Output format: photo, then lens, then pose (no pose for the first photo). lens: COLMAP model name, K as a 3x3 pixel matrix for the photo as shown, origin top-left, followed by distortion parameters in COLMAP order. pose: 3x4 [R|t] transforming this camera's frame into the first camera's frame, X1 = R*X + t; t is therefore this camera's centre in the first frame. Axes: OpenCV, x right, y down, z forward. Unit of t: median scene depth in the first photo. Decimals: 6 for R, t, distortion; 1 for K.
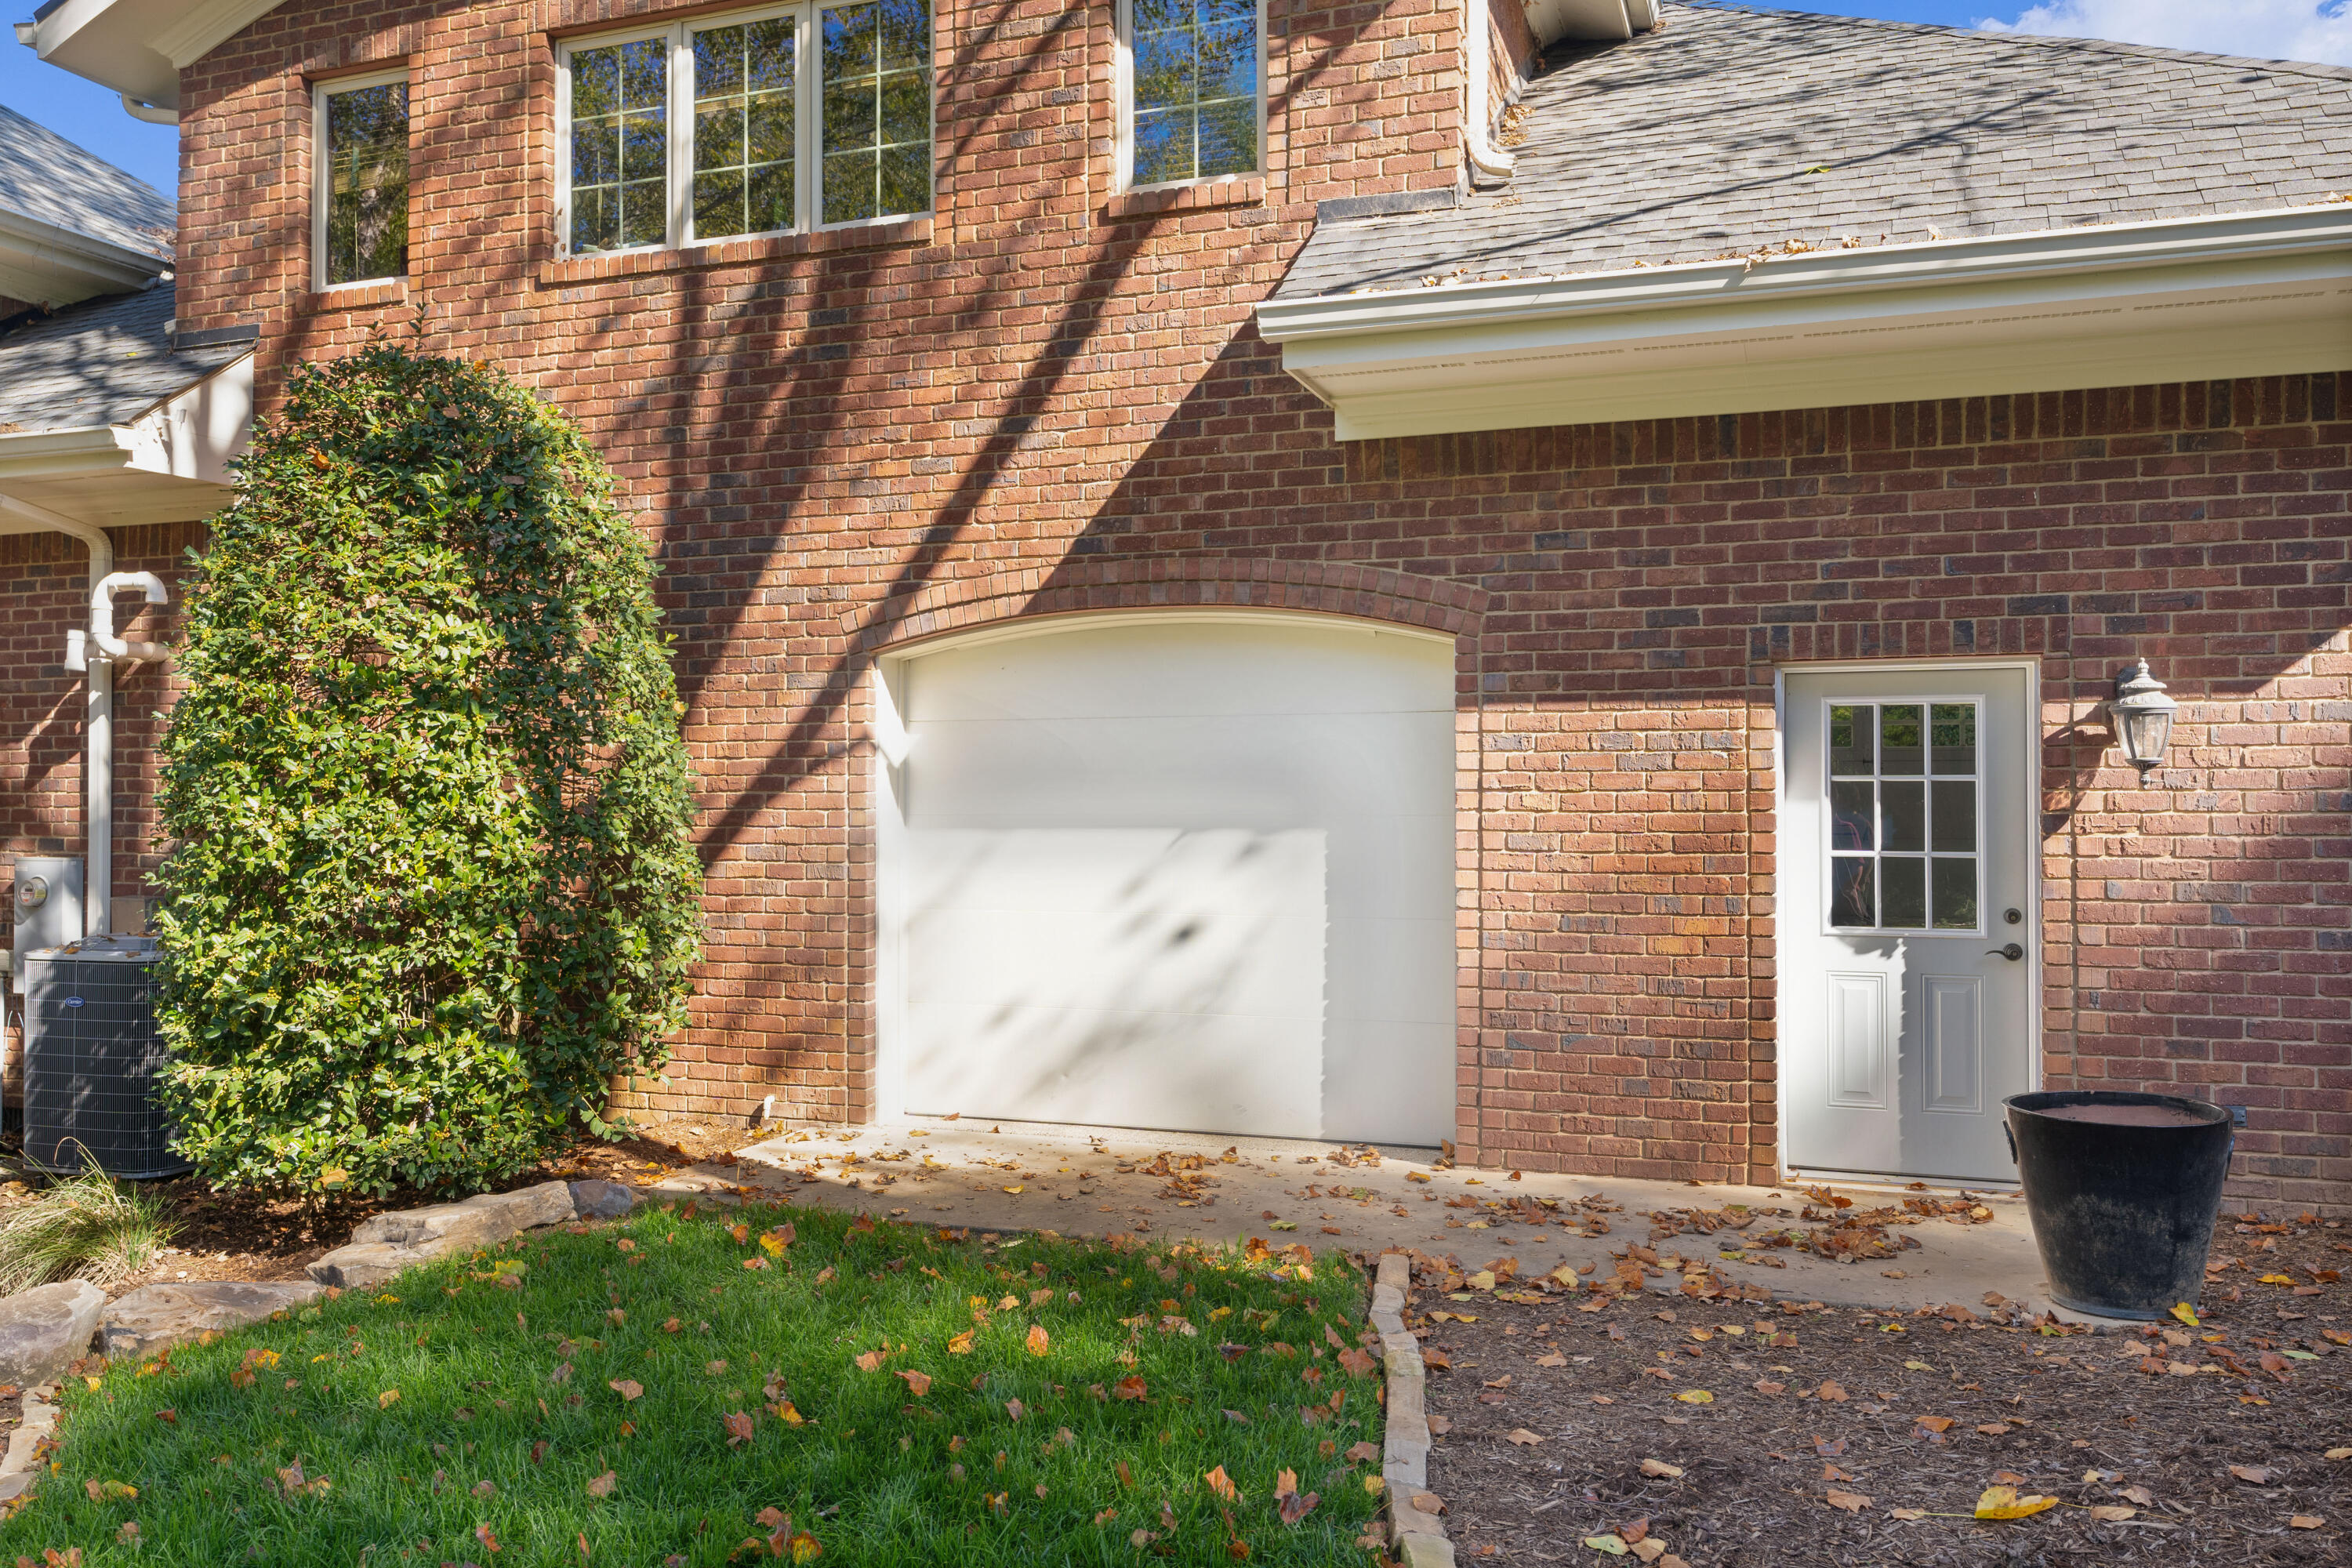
lens RADIAL K [[1853.0, 0, 1176.2], [0, 1853.0, 773.7], [0, 0, 1]] dist [0.005229, 0.000361]
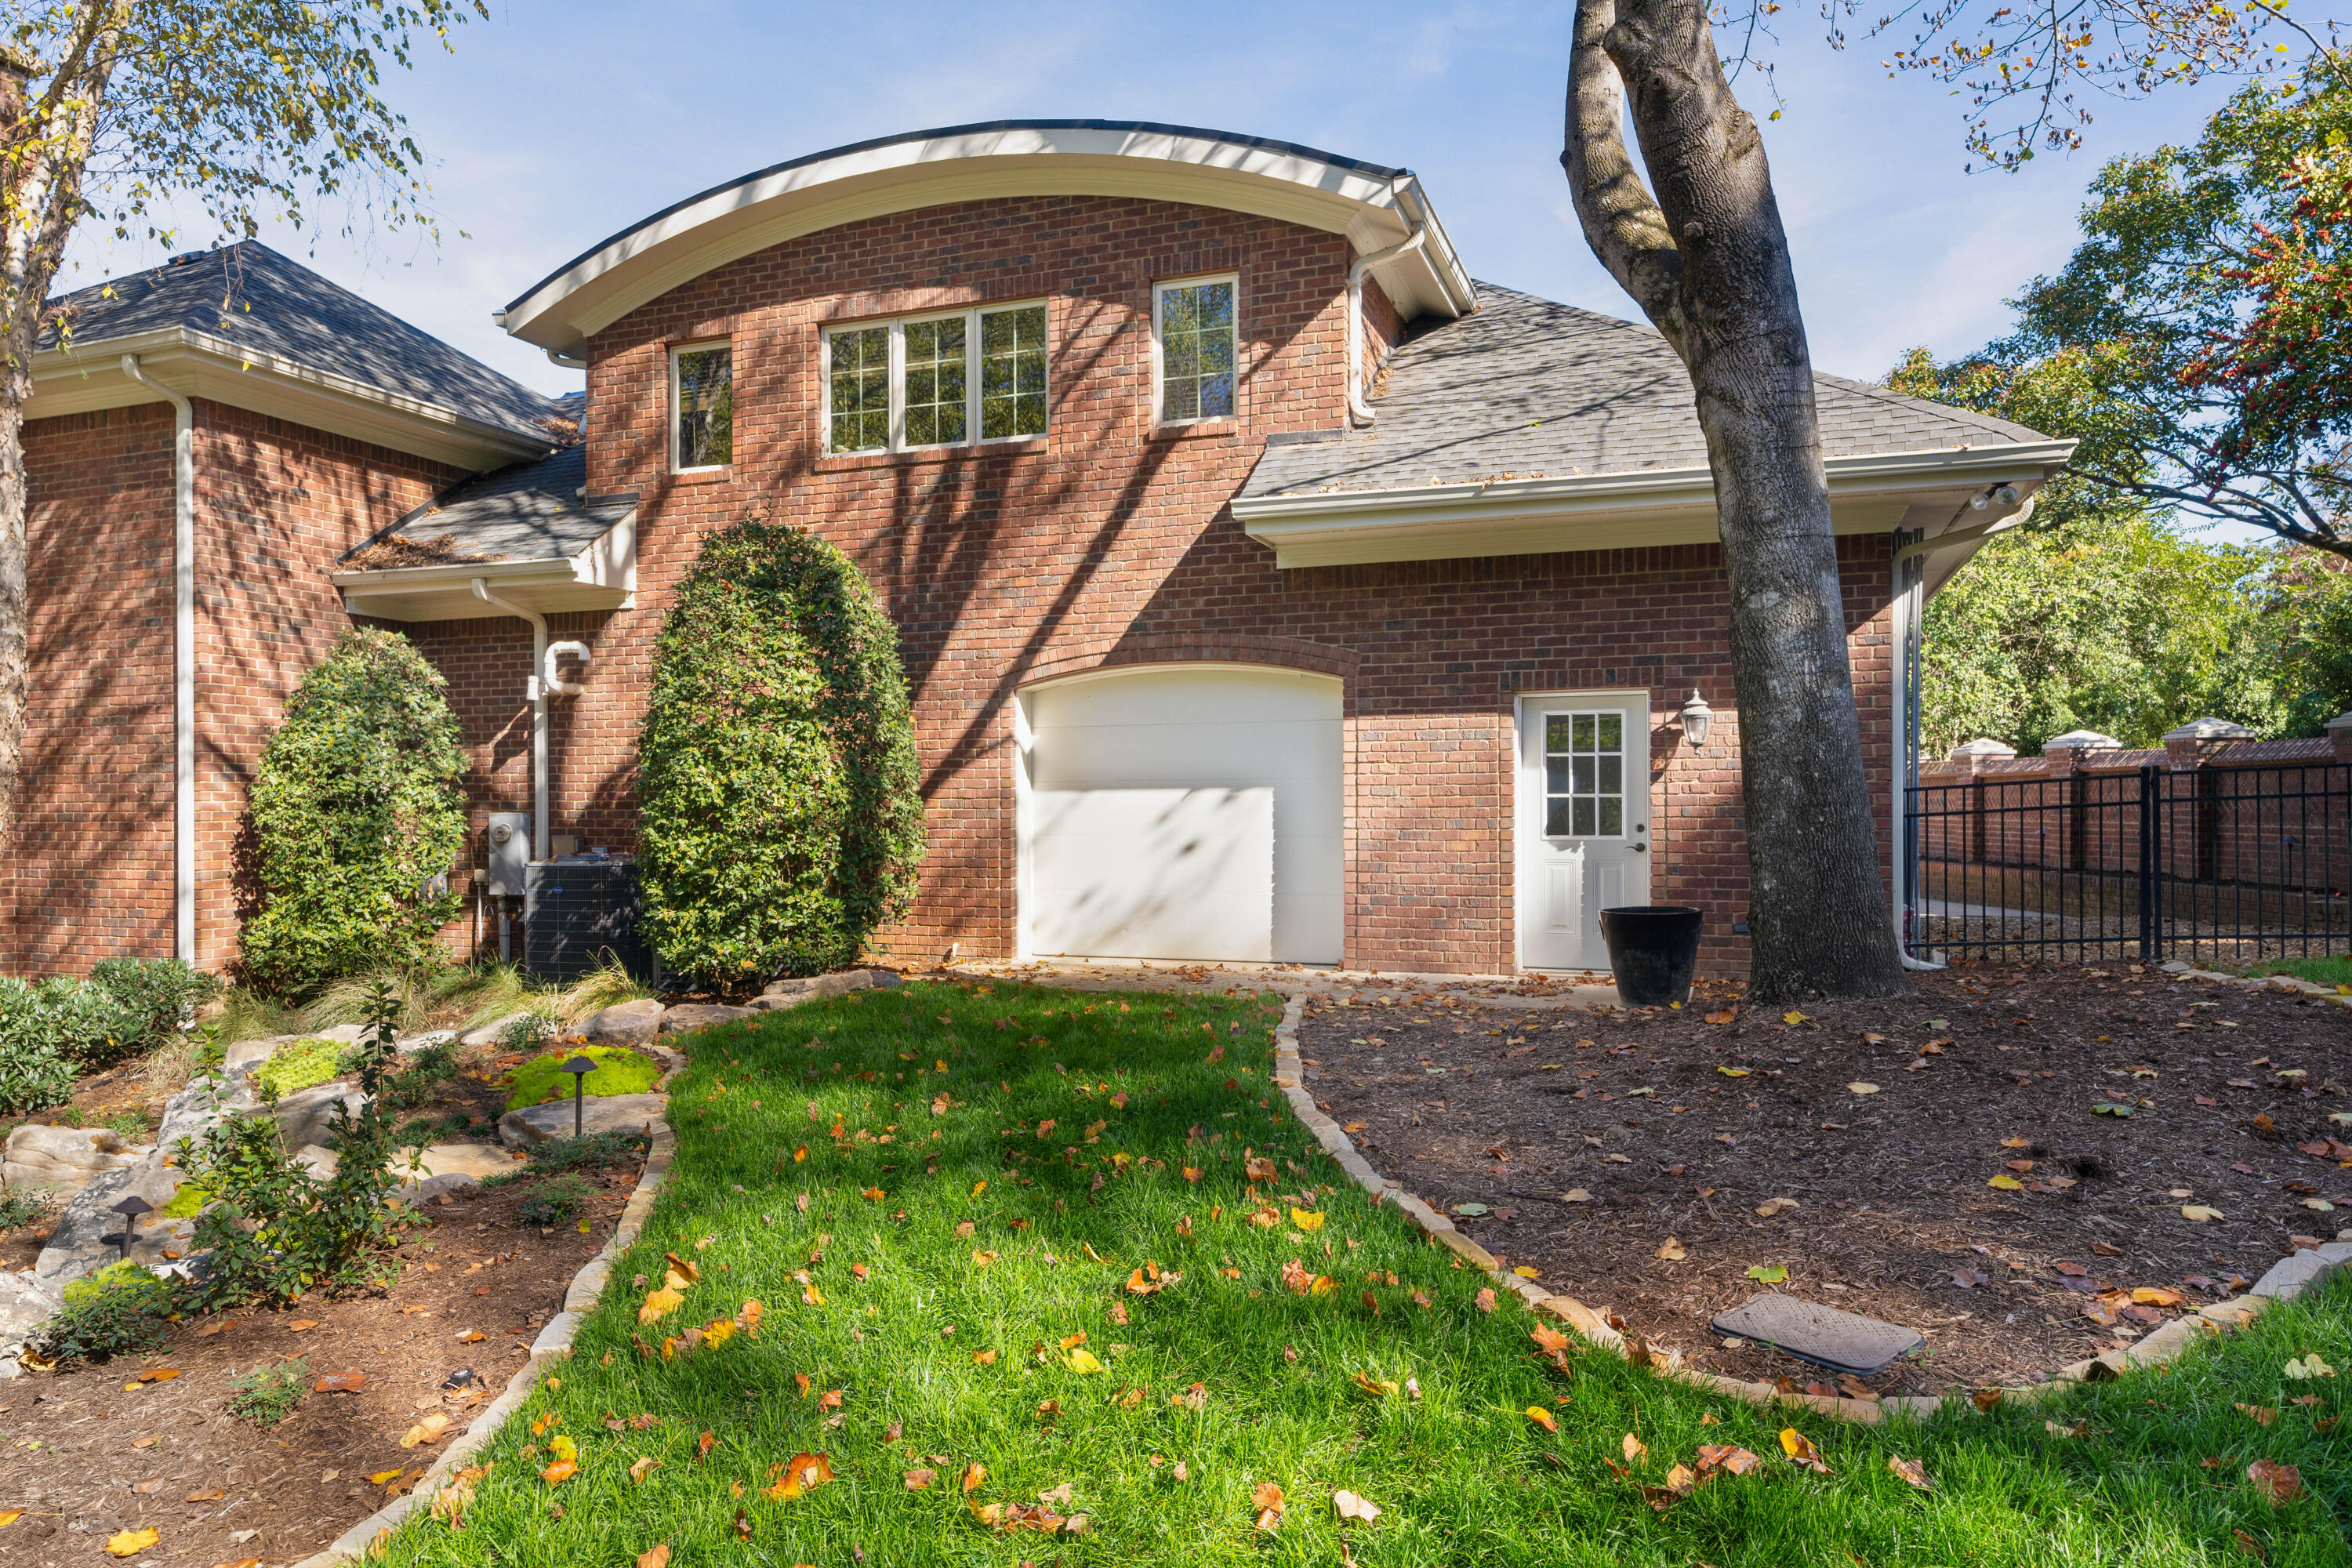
lens RADIAL K [[1561.1, 0, 1179.0], [0, 1561.1, 799.0], [0, 0, 1]] dist [0.013704, 0.001238]
pose [[0.999973, -0.003988, -0.006190, 0.000247], [0.004047, 0.999947, 0.009503, 0.028150], [0.006151, -0.009528, 0.999936, -0.510484]]
